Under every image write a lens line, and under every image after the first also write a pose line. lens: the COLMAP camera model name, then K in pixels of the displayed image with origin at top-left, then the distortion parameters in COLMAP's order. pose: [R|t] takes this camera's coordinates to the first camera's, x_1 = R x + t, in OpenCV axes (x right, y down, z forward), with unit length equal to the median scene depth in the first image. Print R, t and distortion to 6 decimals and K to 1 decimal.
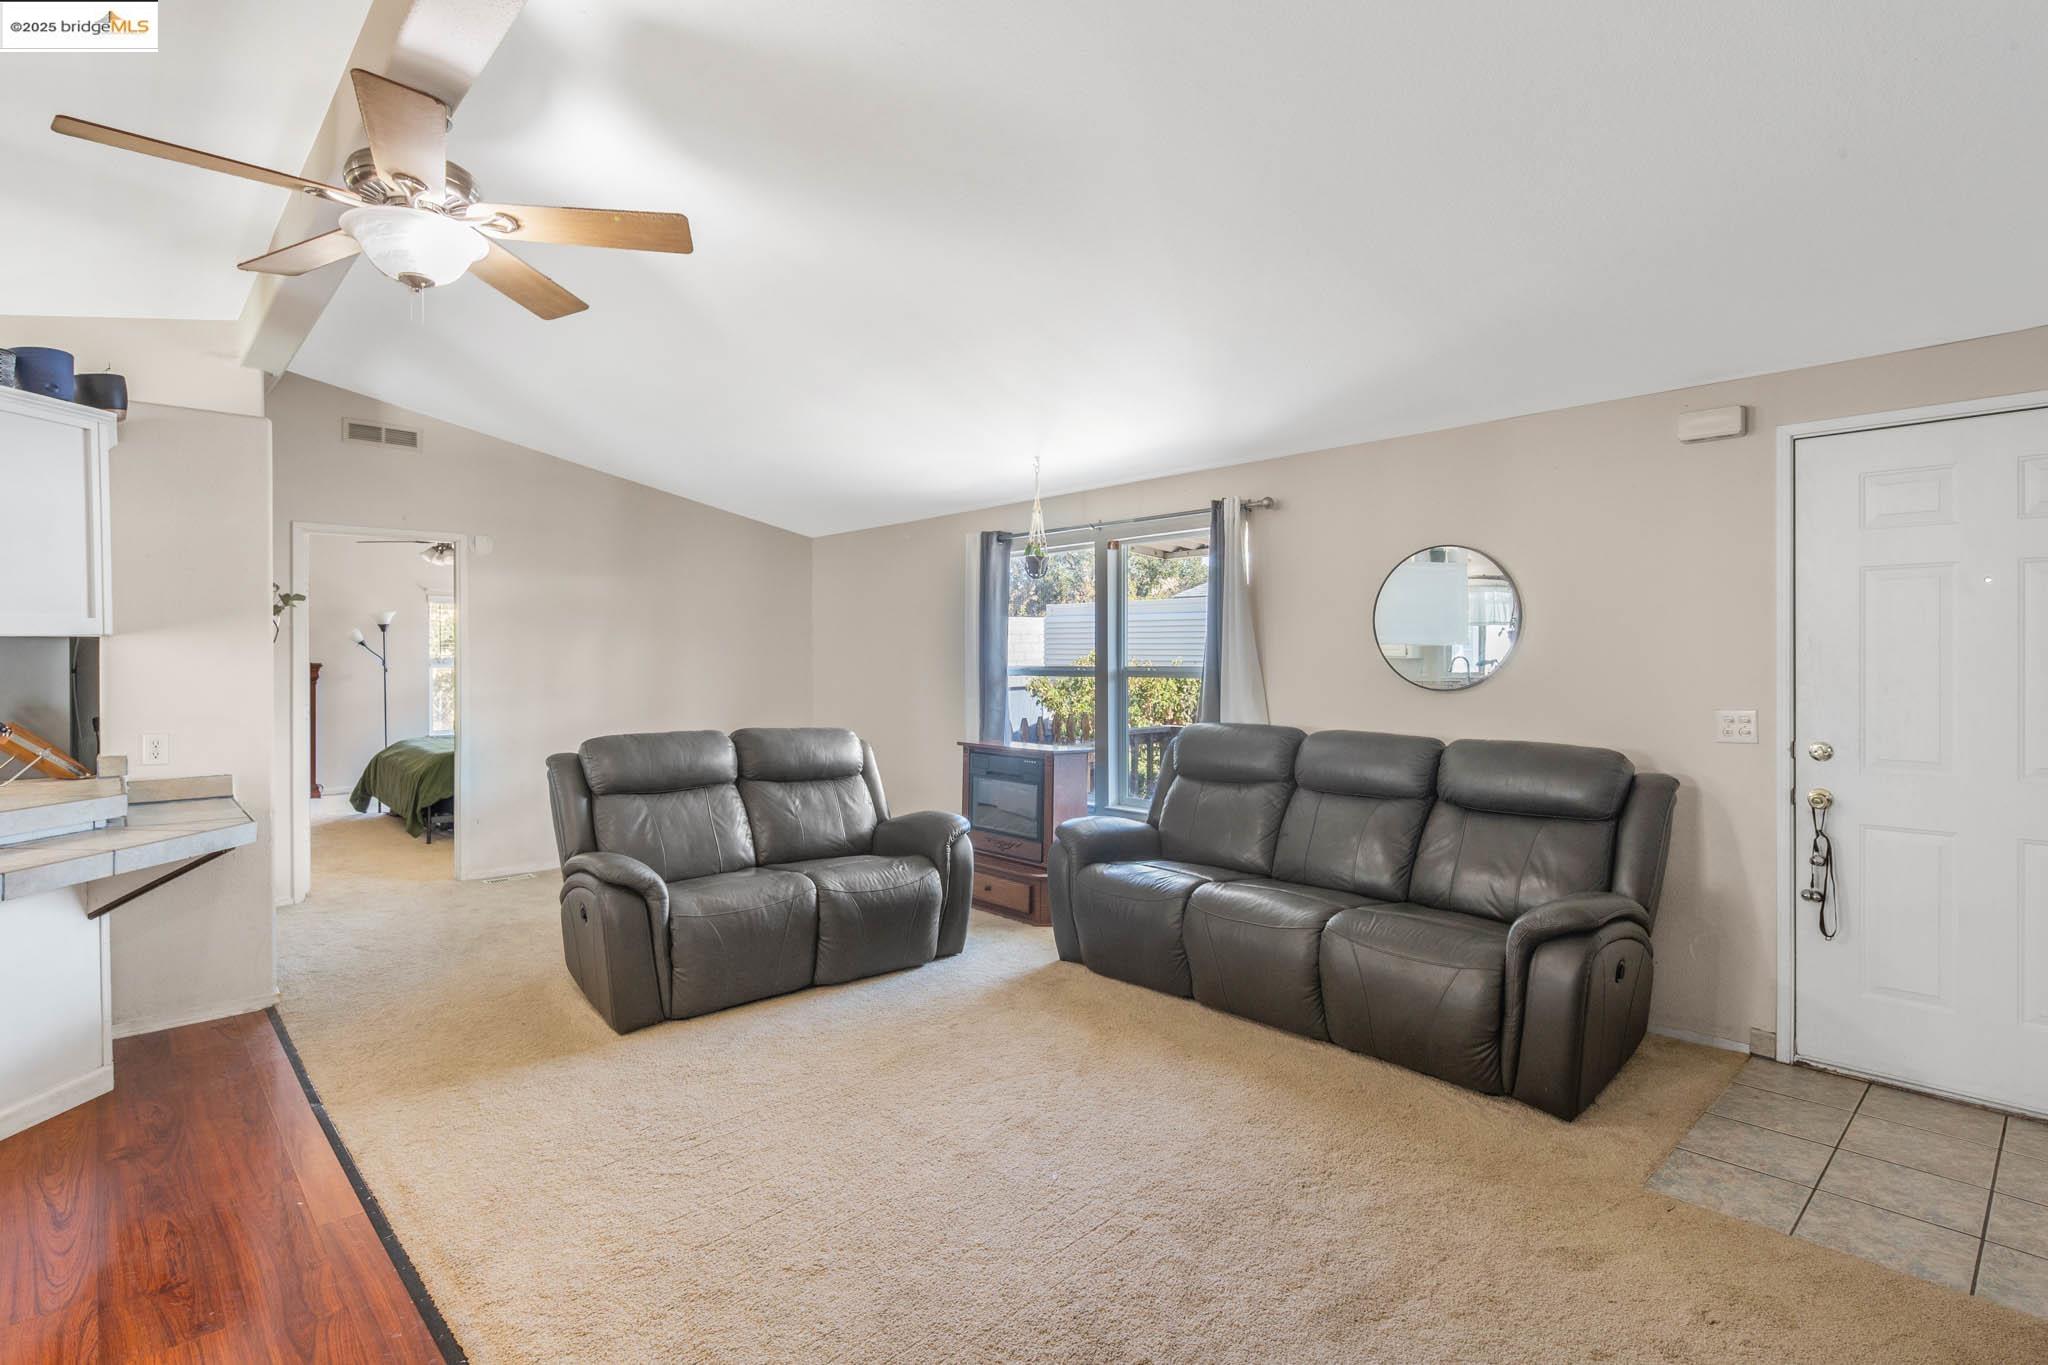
lens RADIAL K [[1006.1, 0, 1021.3], [0, 1006.1, 658.0], [0, 0, 1]] dist [0.001365, -0.000790]
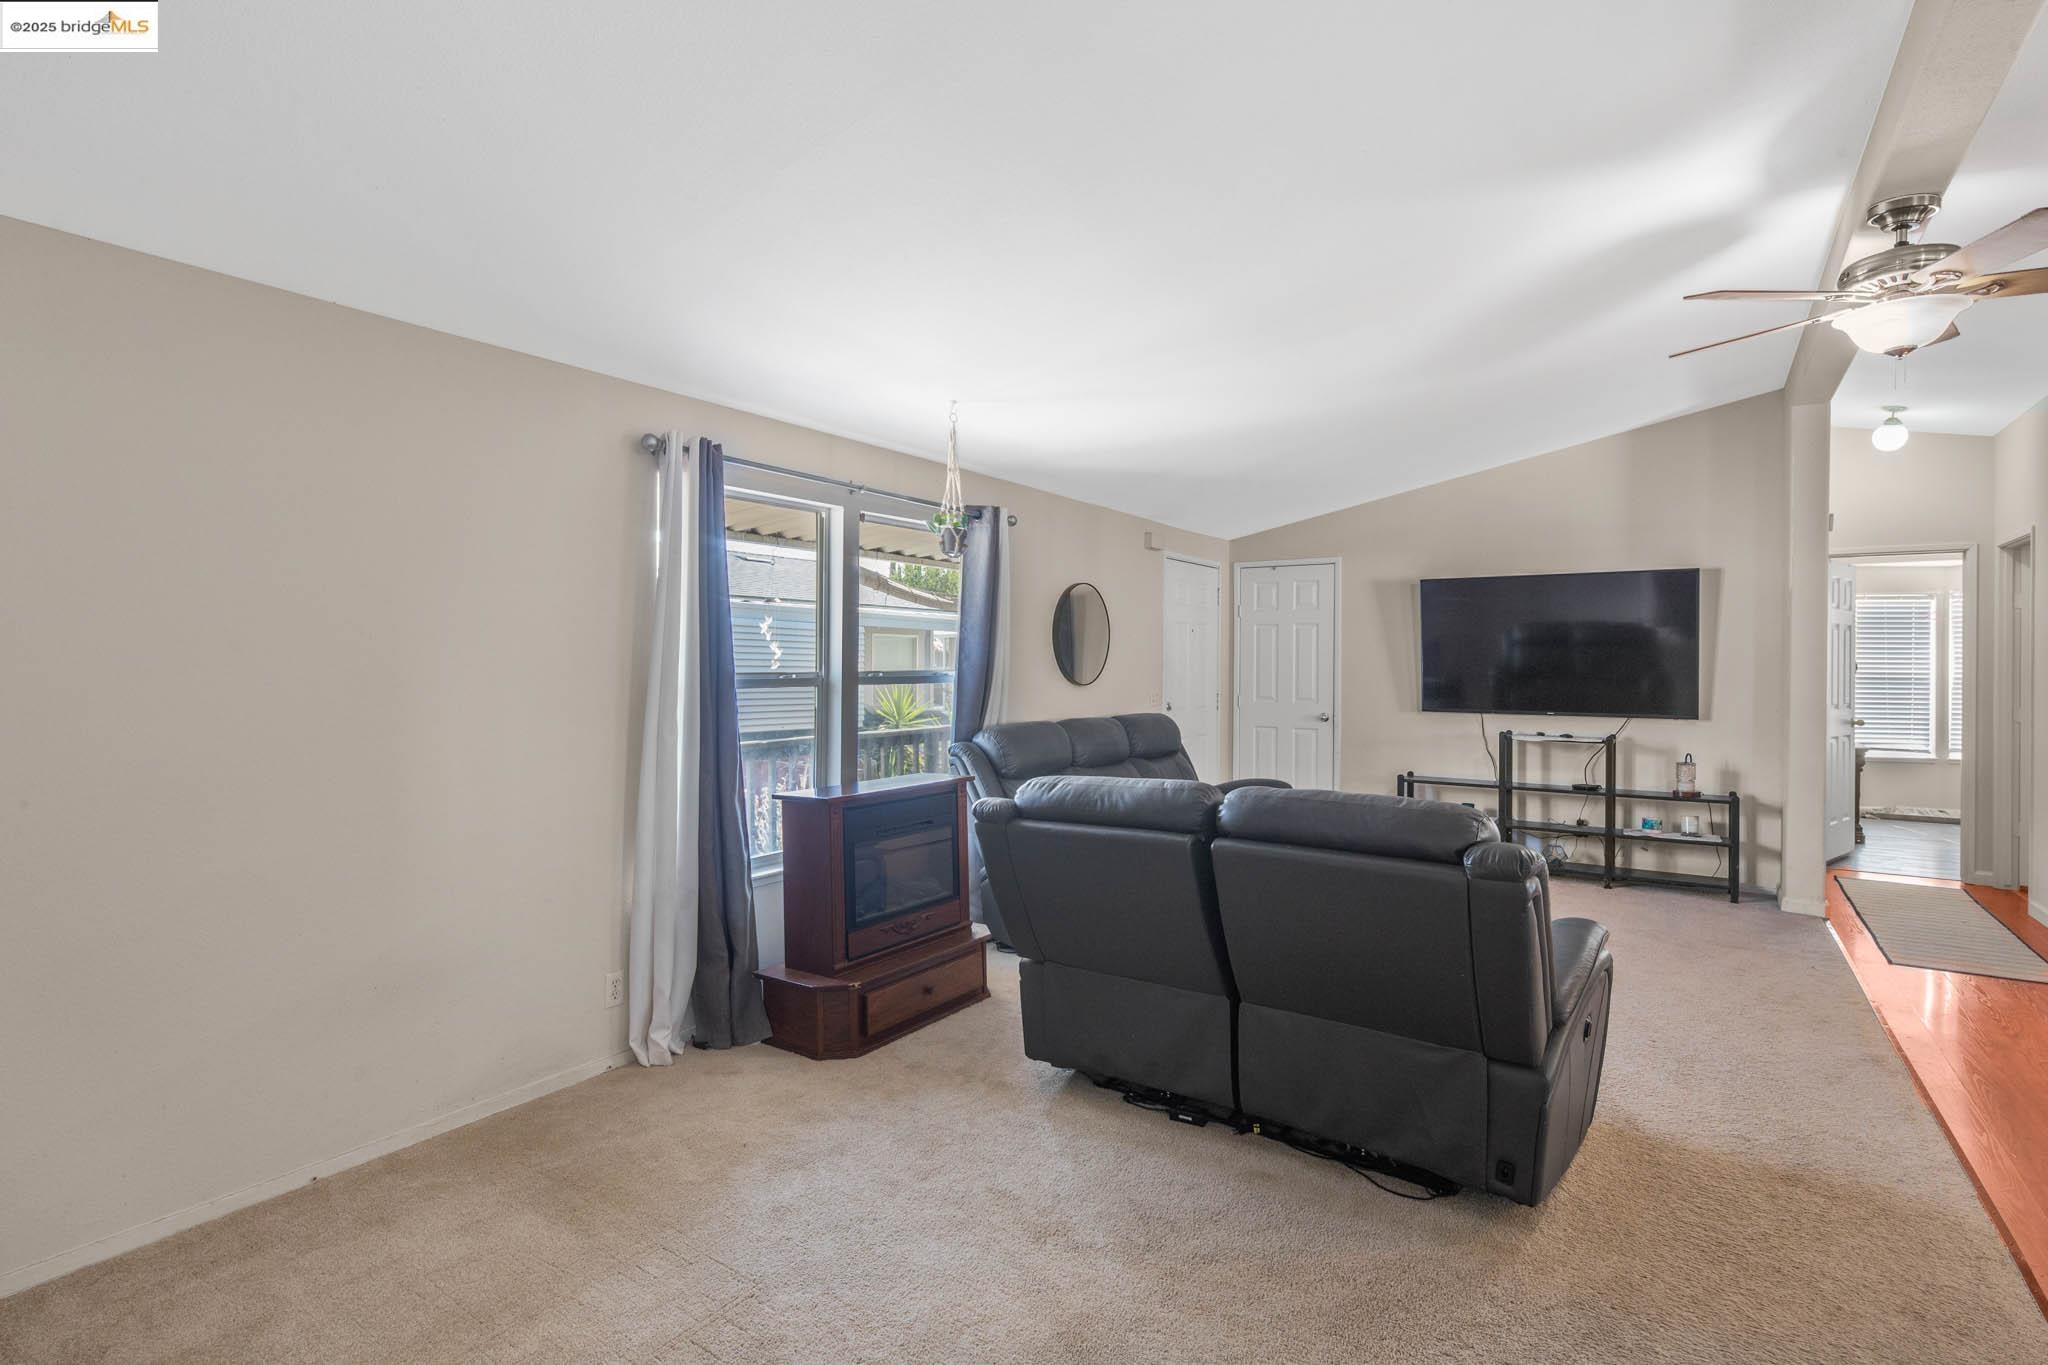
lens RADIAL K [[1006.1, 0, 1021.3], [0, 1006.1, 658.0], [0, 0, 1]] dist [0.001365, -0.000790]
pose [[-0.241201, 0.008534, 0.970438, -0.823590], [0.000368, 0.999962, -0.008702, 0.005889], [-0.970475, -0.001742, -0.241195, 1.254373]]
